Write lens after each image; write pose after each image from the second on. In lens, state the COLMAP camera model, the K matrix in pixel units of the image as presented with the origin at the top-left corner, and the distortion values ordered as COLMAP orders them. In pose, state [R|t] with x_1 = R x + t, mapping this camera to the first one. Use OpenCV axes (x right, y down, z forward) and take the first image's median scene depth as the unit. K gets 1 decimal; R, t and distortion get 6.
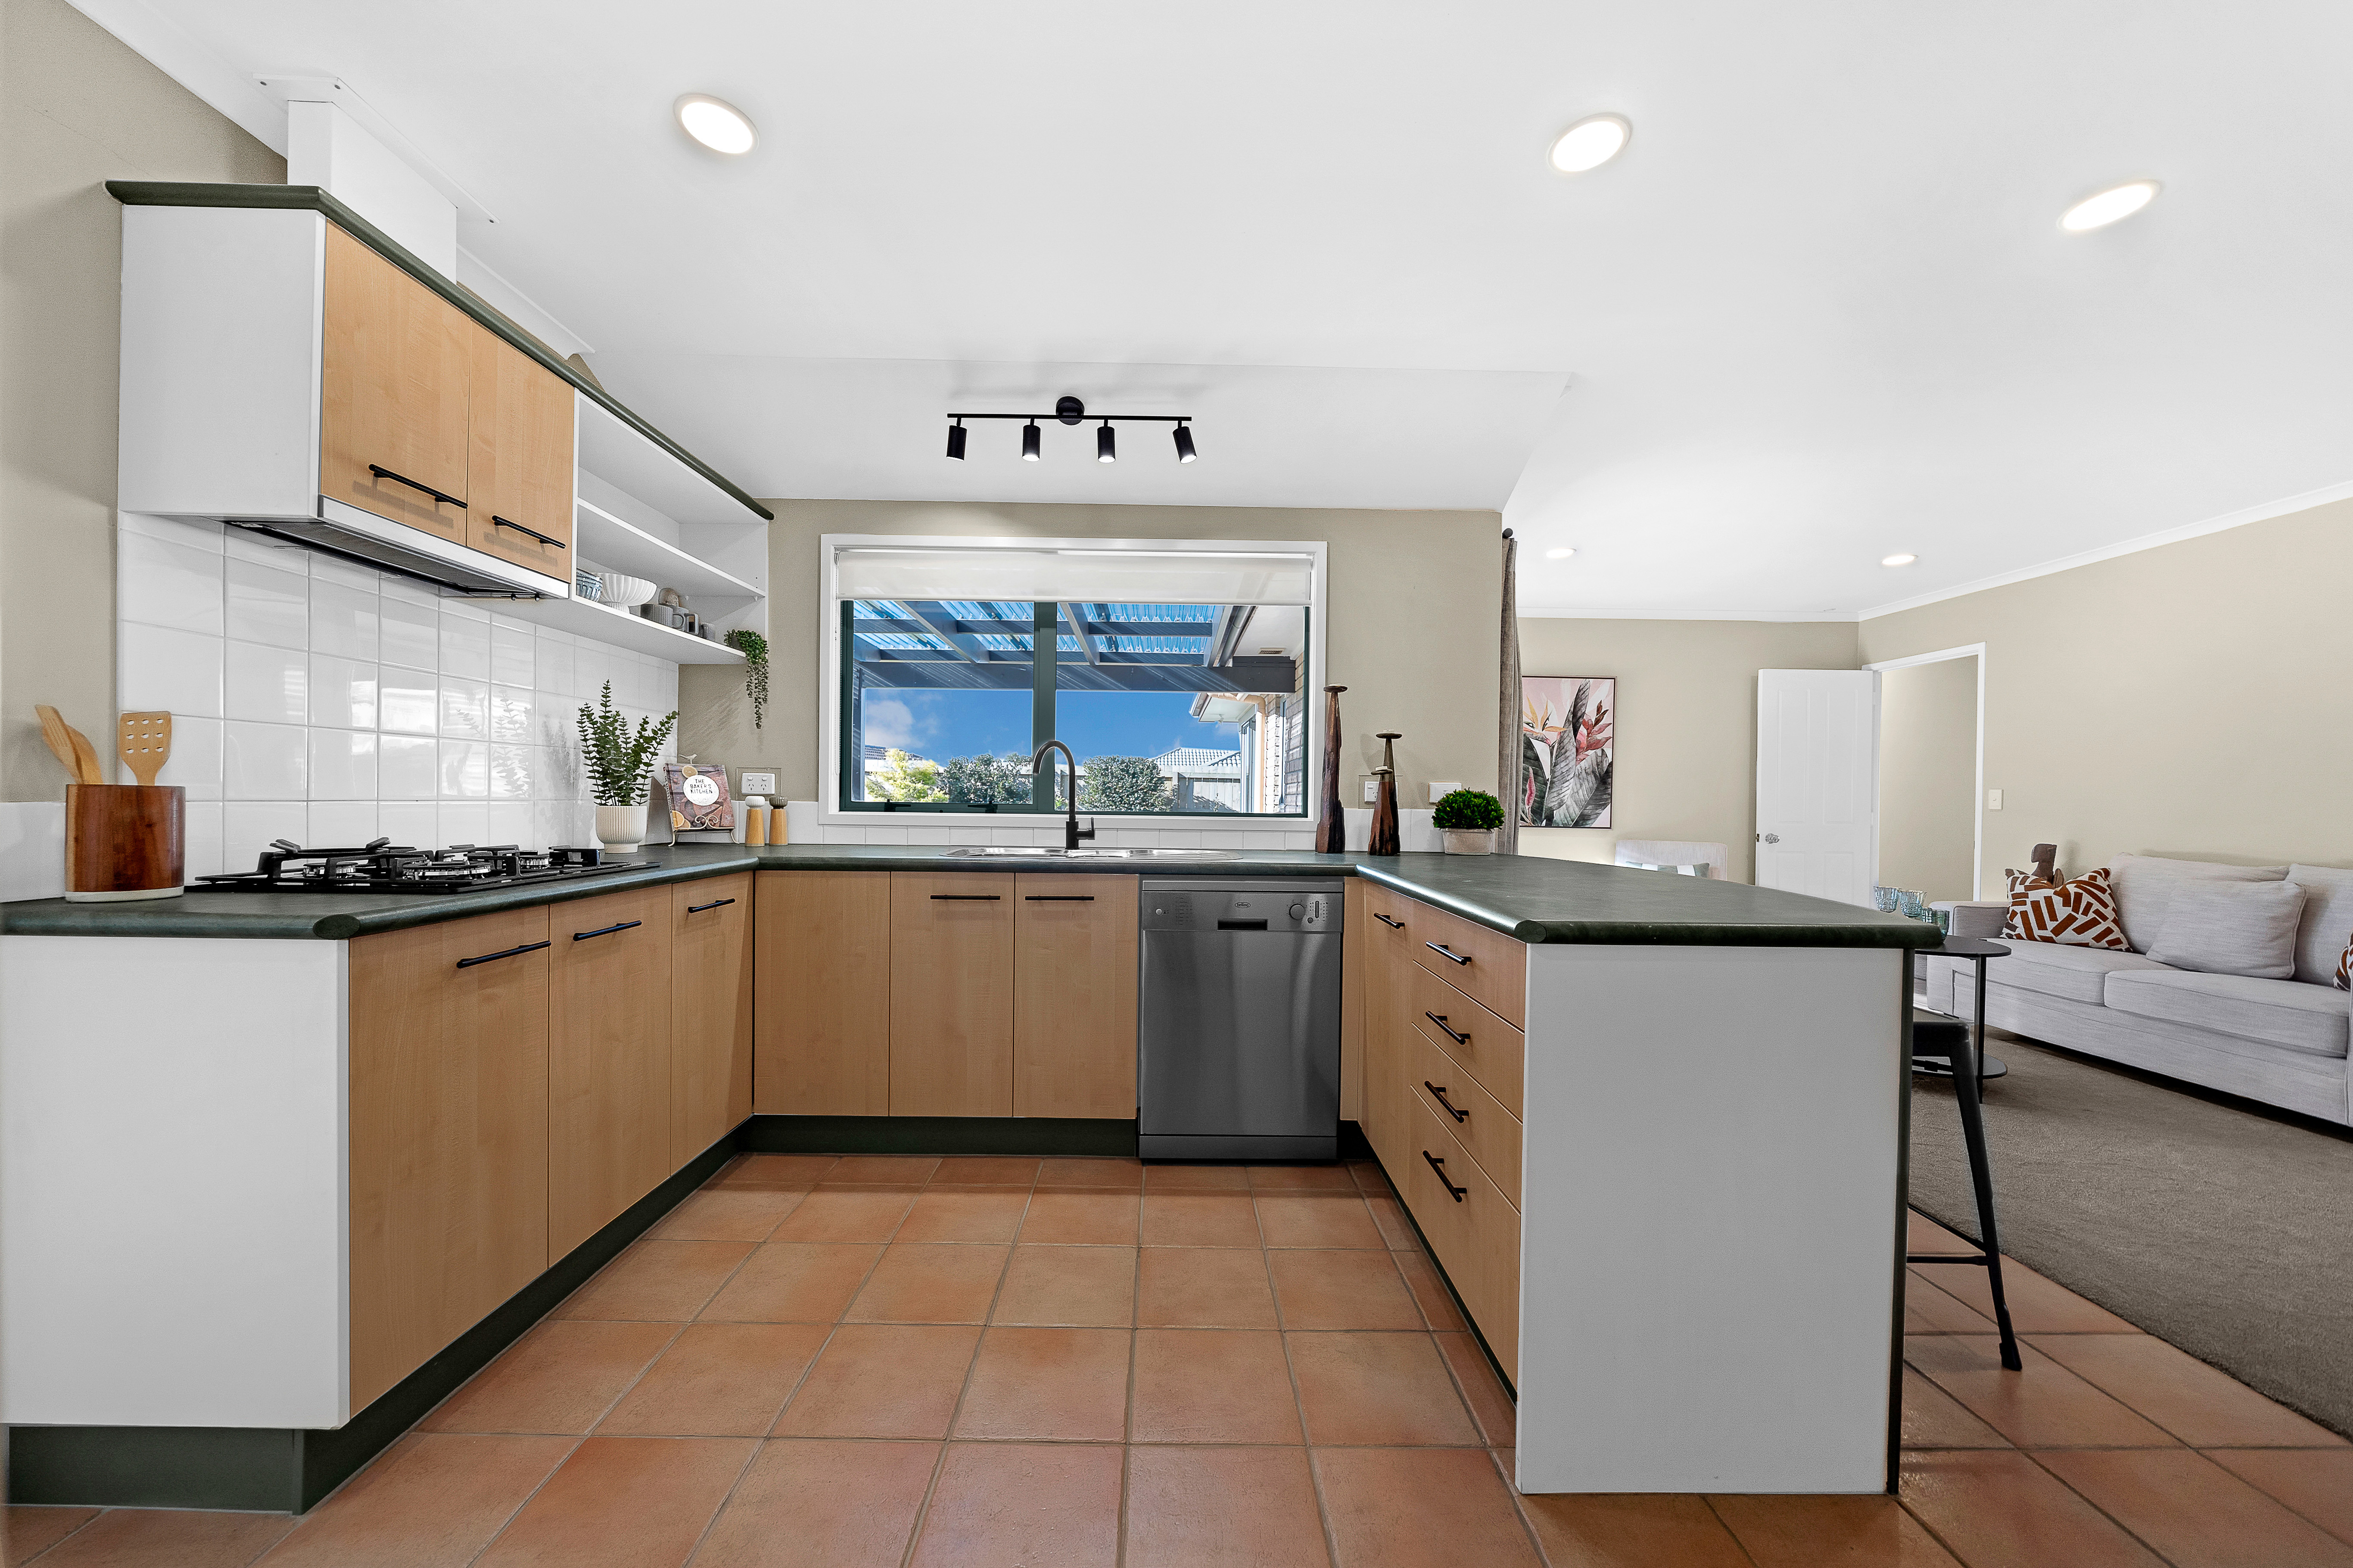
lens RADIAL K [[818.8, 0, 1160.8], [0, 818.8, 804.6], [0, 0, 1]] dist [-0.008039, -0.000040]
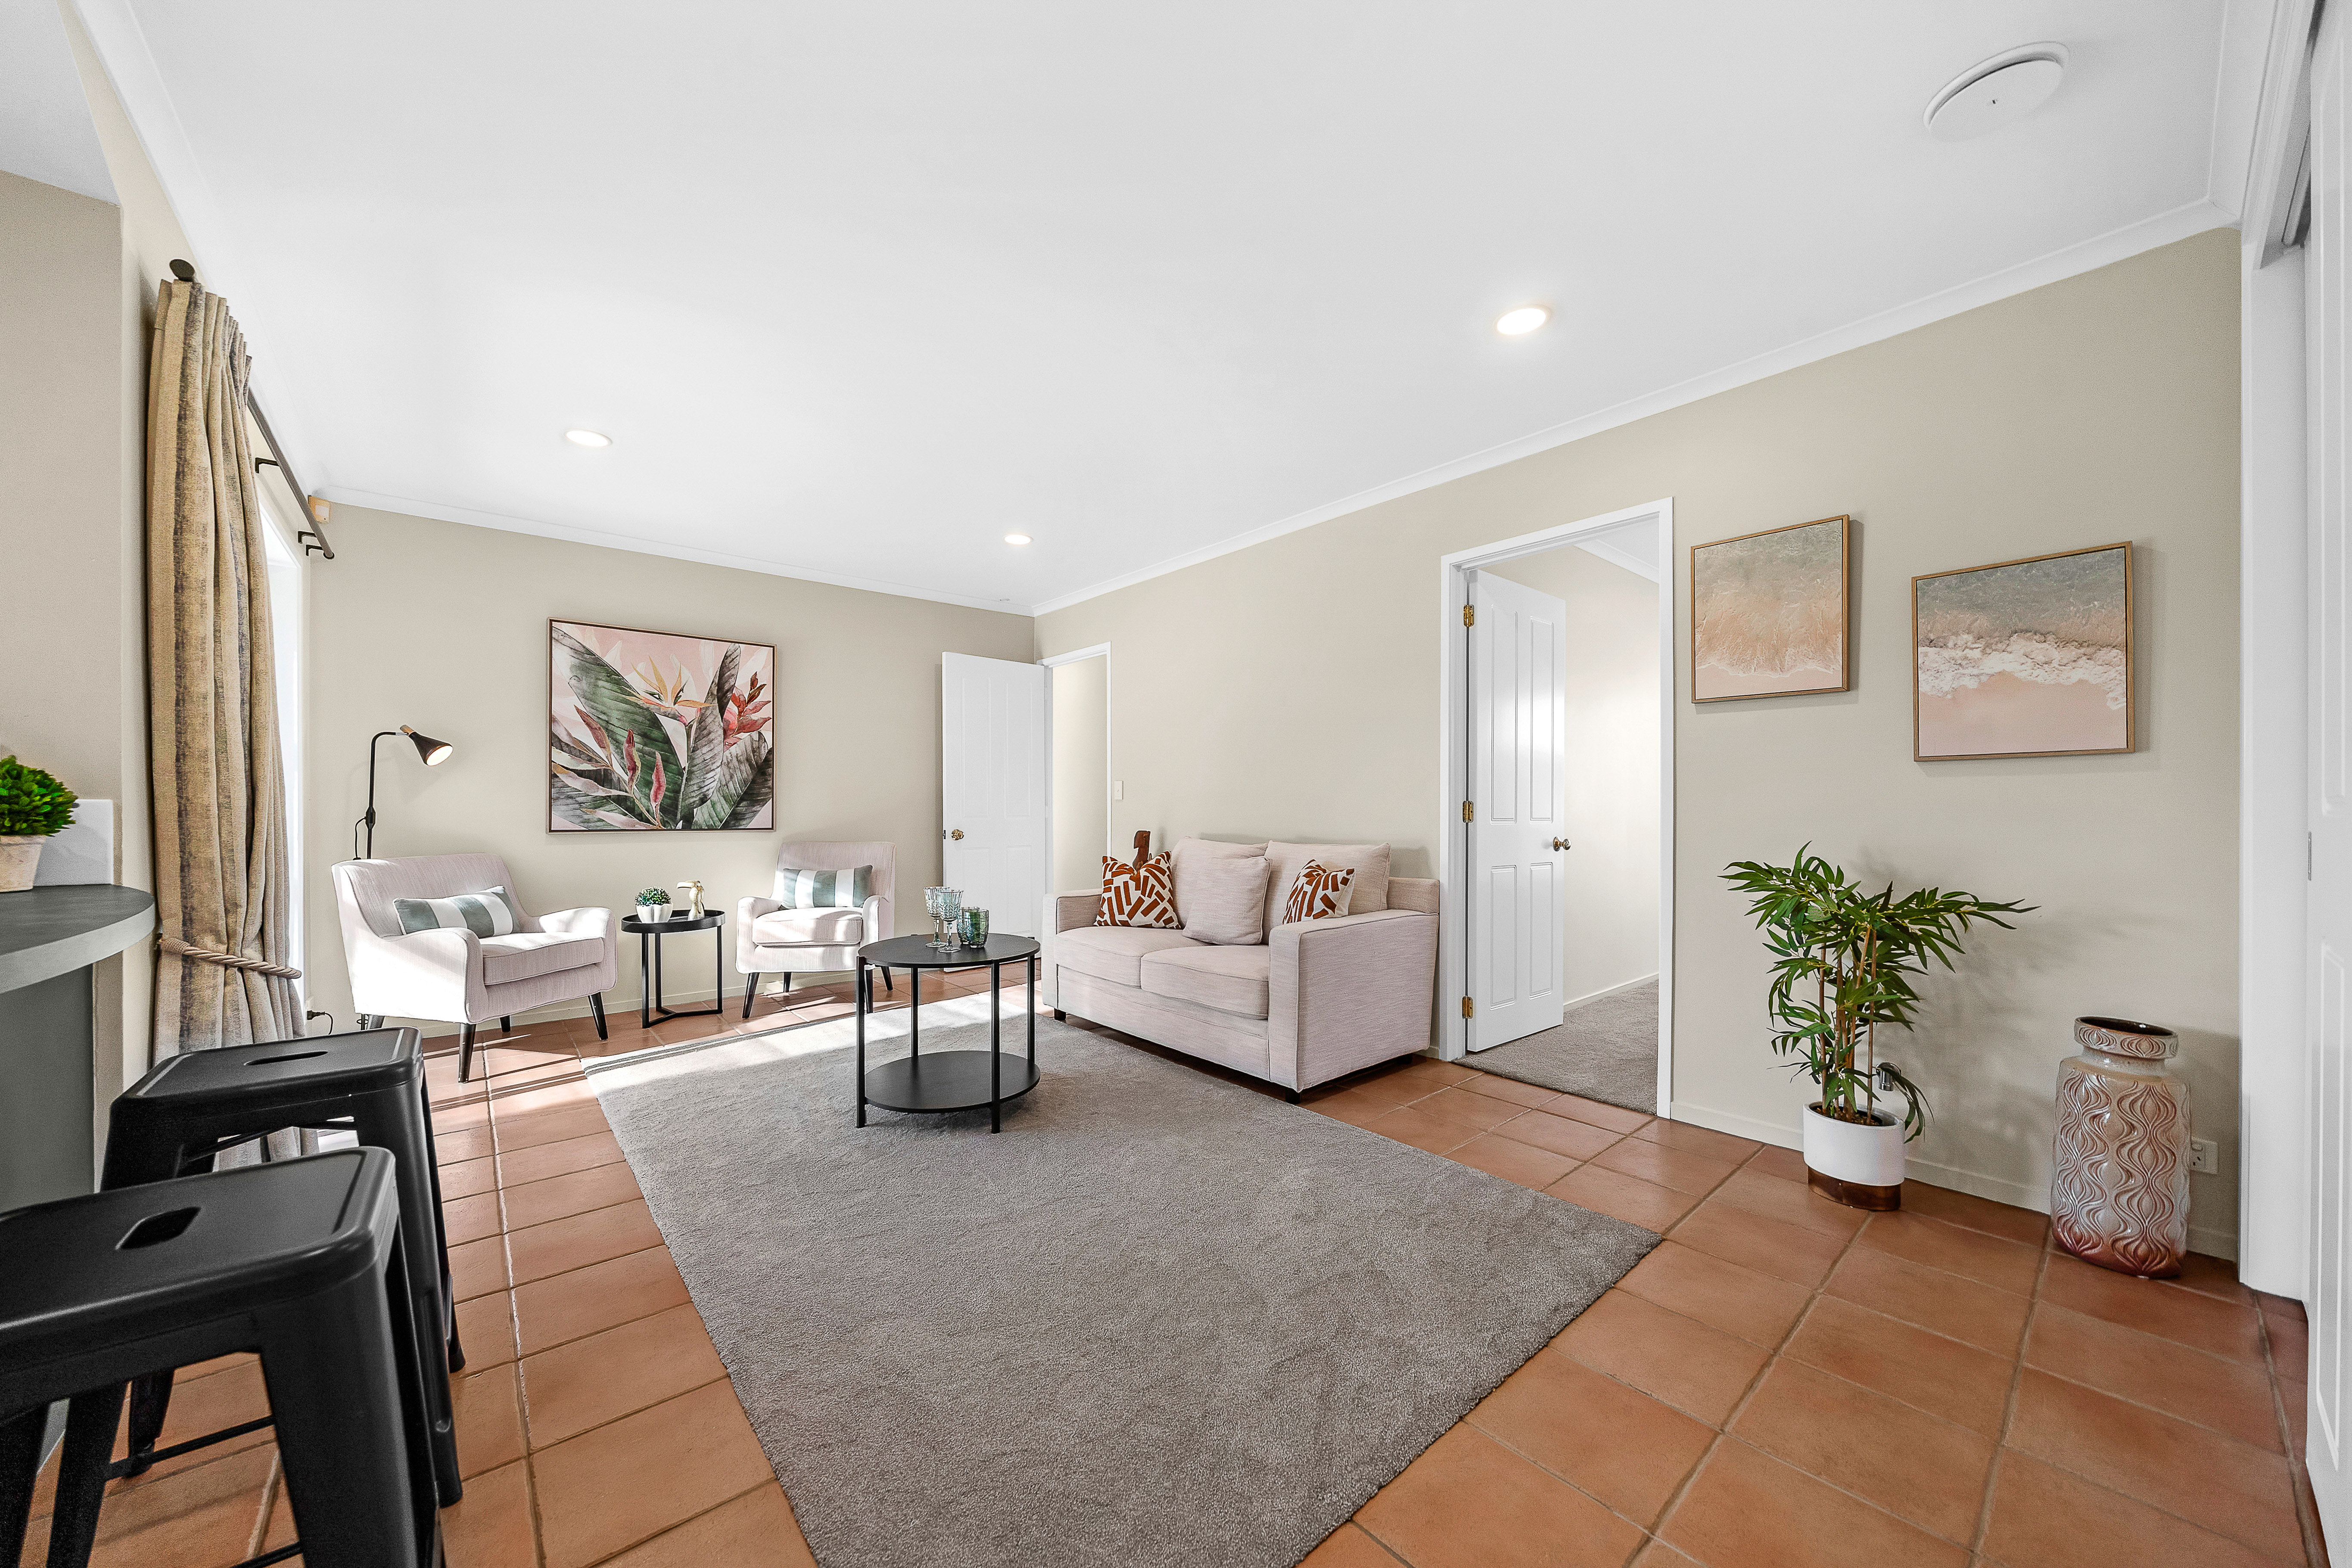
lens RADIAL K [[843.3, 0, 1148.1], [0, 843.3, 807.6], [0, 0, 1]] dist [-0.001474, 0.000028]
pose [[0.772757, -0.015270, 0.634518, 0.530959], [0.017839, 0.999838, 0.002335, 0.020890], [-0.634451, 0.009515, 0.772905, 0.185808]]
